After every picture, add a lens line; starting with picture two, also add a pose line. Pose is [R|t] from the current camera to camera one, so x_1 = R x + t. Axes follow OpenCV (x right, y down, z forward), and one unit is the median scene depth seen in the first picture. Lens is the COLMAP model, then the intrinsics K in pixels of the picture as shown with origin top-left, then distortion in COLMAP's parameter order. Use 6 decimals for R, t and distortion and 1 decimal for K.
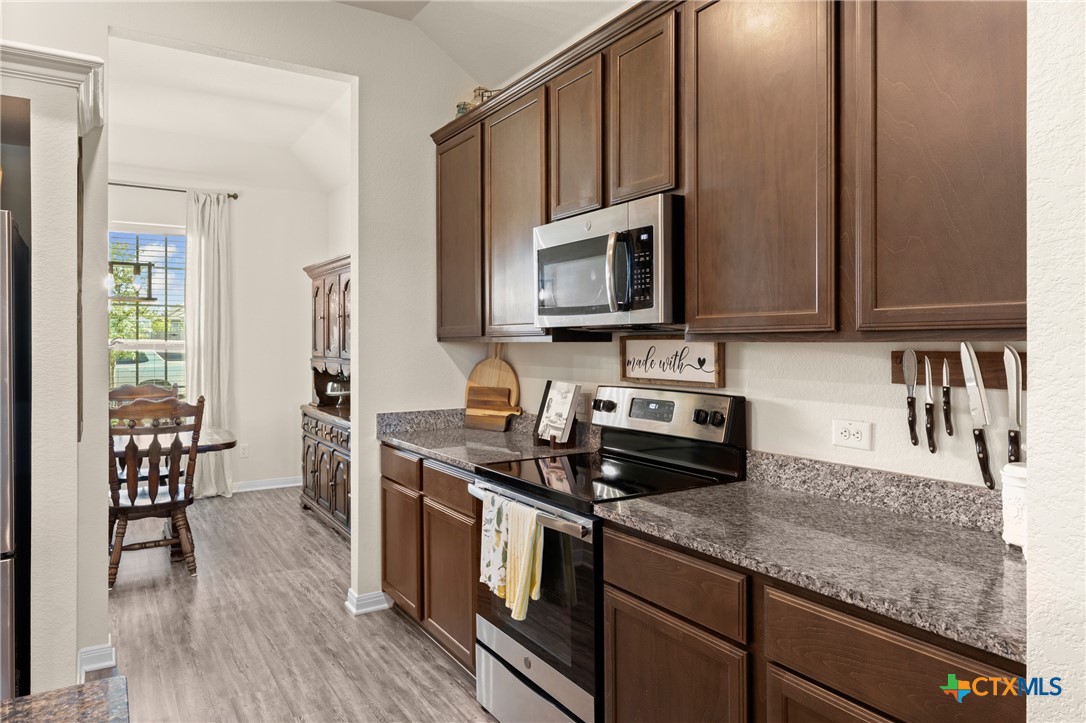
lens RADIAL K [[708.1, 0, 539.5], [0, 708.1, 344.6], [0, 0, 1]] dist [0.004955, 0.001665]
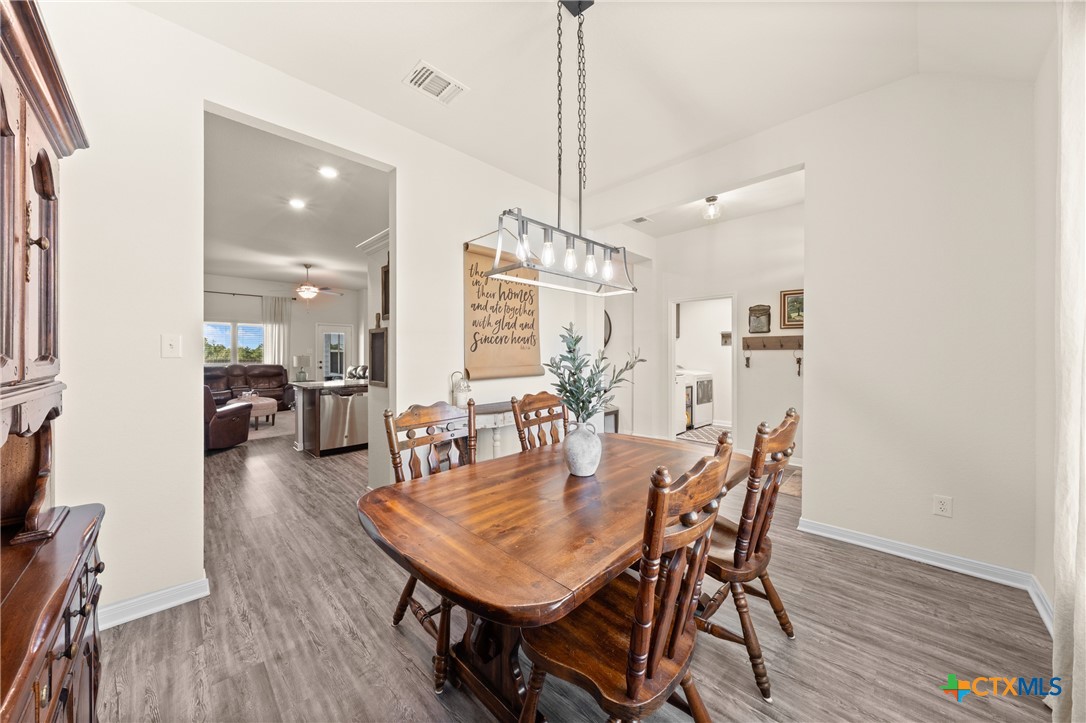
lens RADIAL K [[370.2, 0, 545.9], [0, 370.2, 353.9], [0, 0, 1]] dist [-0.004453, 0.000603]
pose [[-0.969388, -0.001300, -0.245530, -0.938187], [-0.002135, 0.999993, 0.003135, 0.009936], [0.245524, 0.003563, -0.969384, 2.486776]]
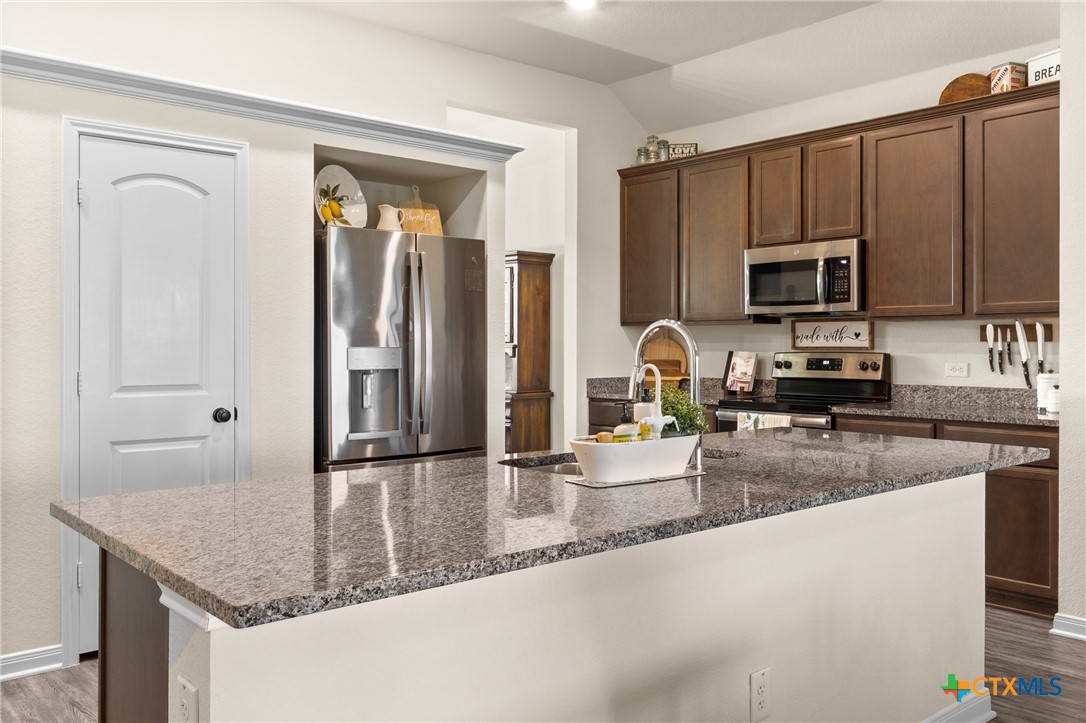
lens RADIAL K [[903.6, 0, 552.3], [0, 903.6, 339.7], [0, 0, 1]] dist [0.009817, -0.007526]
pose [[0.986522, 0.003448, 0.163592, -0.851011], [-0.002043, 0.999960, -0.008756, 0.057870], [-0.163615, 0.008303, 0.986489, -1.006992]]
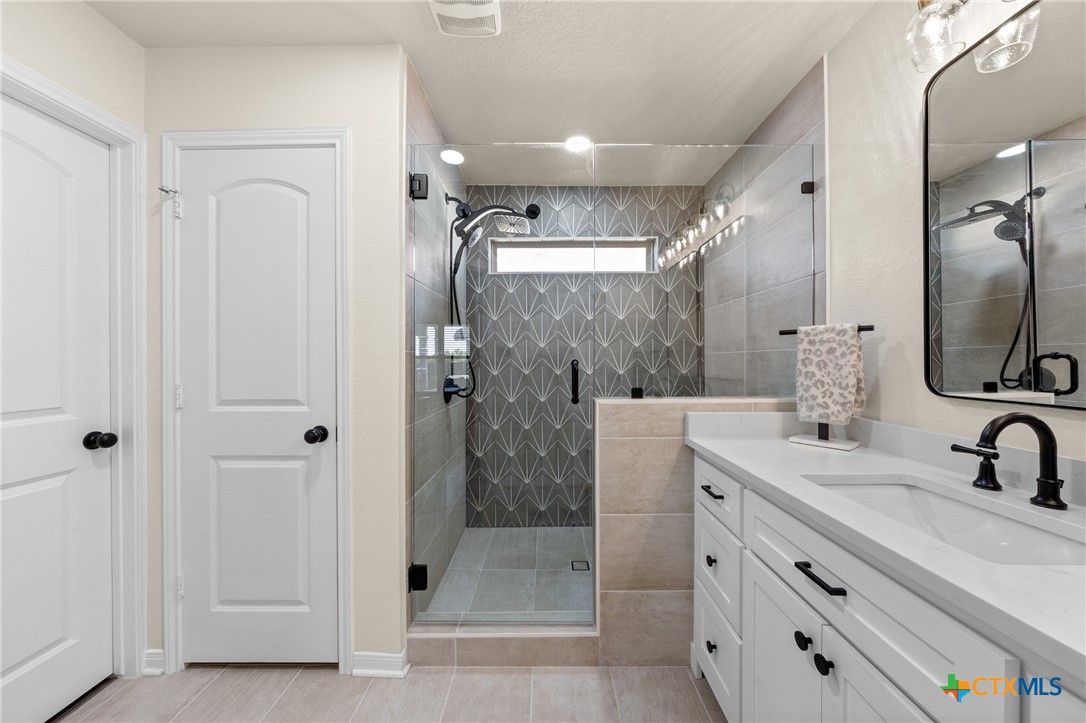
lens RADIAL K [[370.2, 0, 543.3], [0, 370.2, 361.4], [0, 0, 1]] dist [-0.004453, 0.000603]
pose [[0.850667, -0.002285, -0.525700, -0.556980], [-0.000727, 0.999984, -0.005523, 0.064077], [0.525705, 0.005080, 0.850652, 0.325463]]
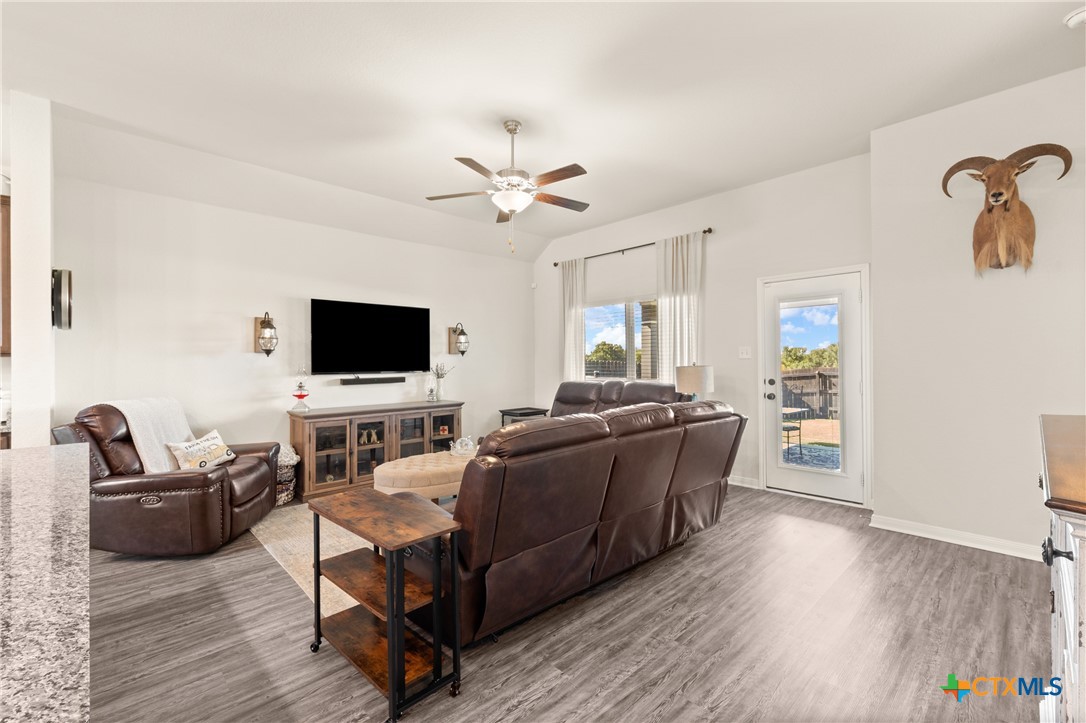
lens RADIAL K [[464.1, 0, 547.0], [0, 464.1, 362.9], [0, 0, 1]] dist [-0.002655, 0.000127]
pose [[-0.215299, 0.000398, 0.976548, -1.183379], [0.010348, 0.999945, 0.001874, 0.027549], [-0.976493, 0.010509, -0.215291, -0.689690]]
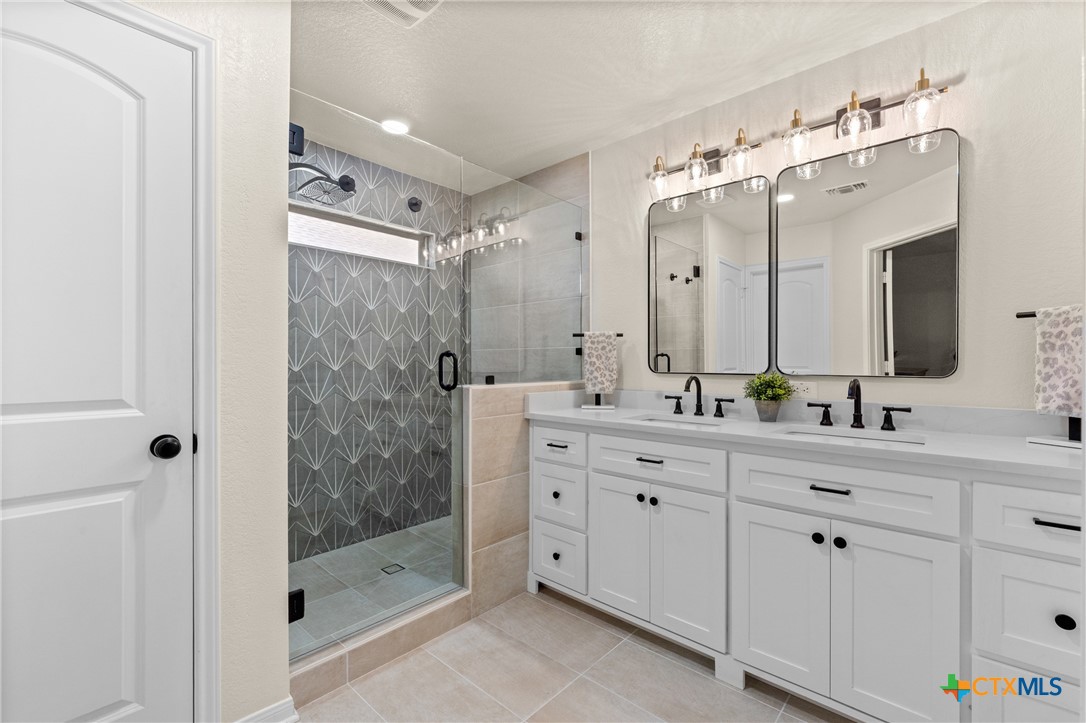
lens RADIAL K [[464.1, 0, 543.1], [0, 464.1, 365.2], [0, 0, 1]] dist [-0.002655, 0.000127]
pose [[0.960339, -0.000696, 0.278836, -0.904806], [0.001948, 0.999989, -0.004211, 0.088062], [-0.278830, 0.004587, 0.960330, 0.022841]]
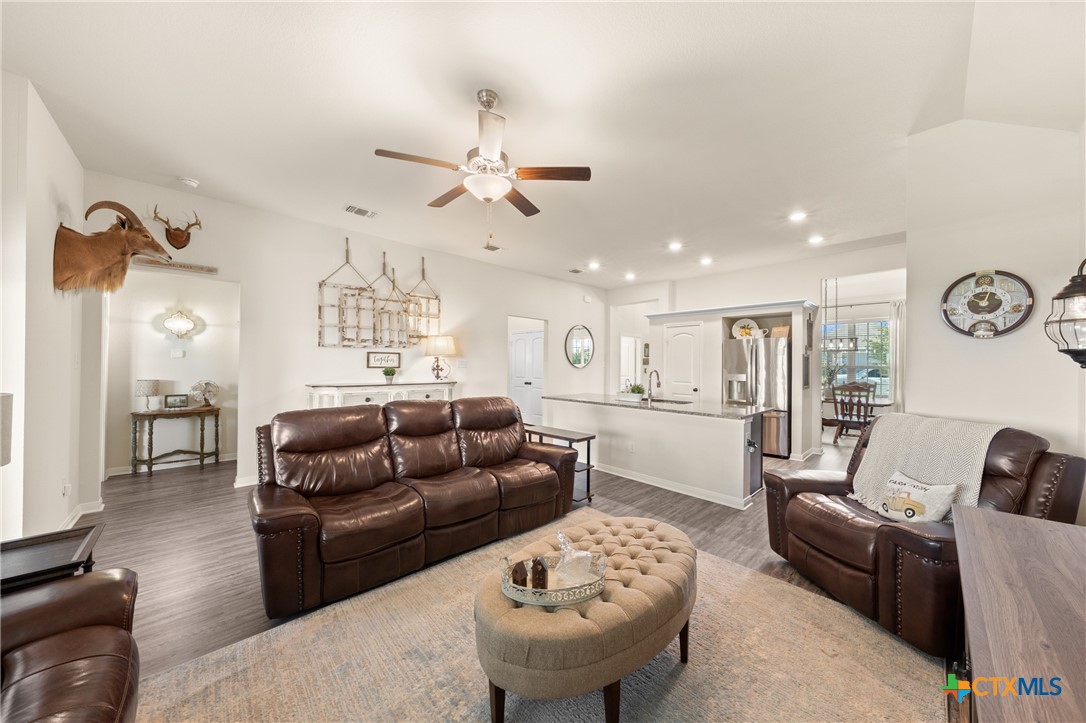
lens RADIAL K [[370.2, 0, 546.8], [0, 370.2, 359.3], [0, 0, 1]] dist [-0.004453, 0.000603]
pose [[0.211260, -0.006858, -0.977406, 1.158350], [-0.012326, 0.999877, -0.009680, -0.000847], [0.977352, 0.014093, 0.211149, -0.939938]]
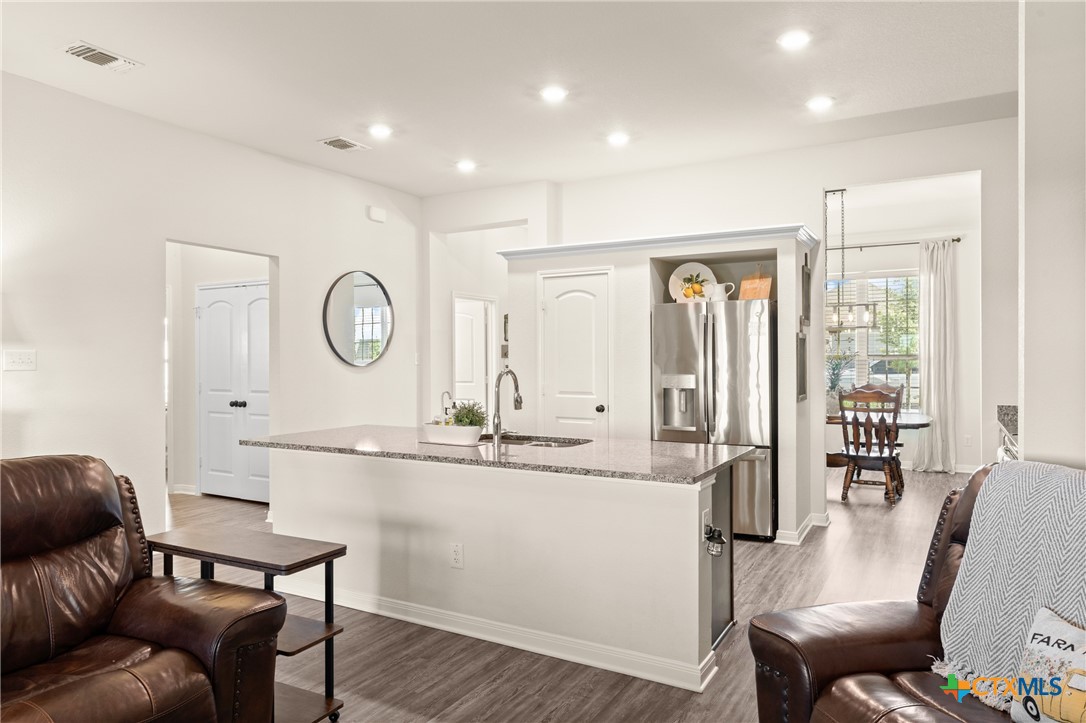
lens RADIAL K [[708.1, 0, 543.3], [0, 708.1, 350.8], [0, 0, 1]] dist [0.004955, 0.001665]
pose [[0.484454, -0.007263, -0.874787, 0.837177], [0.000306, 0.999967, -0.008133, 0.000328], [0.874817, 0.003672, 0.484440, -0.694803]]
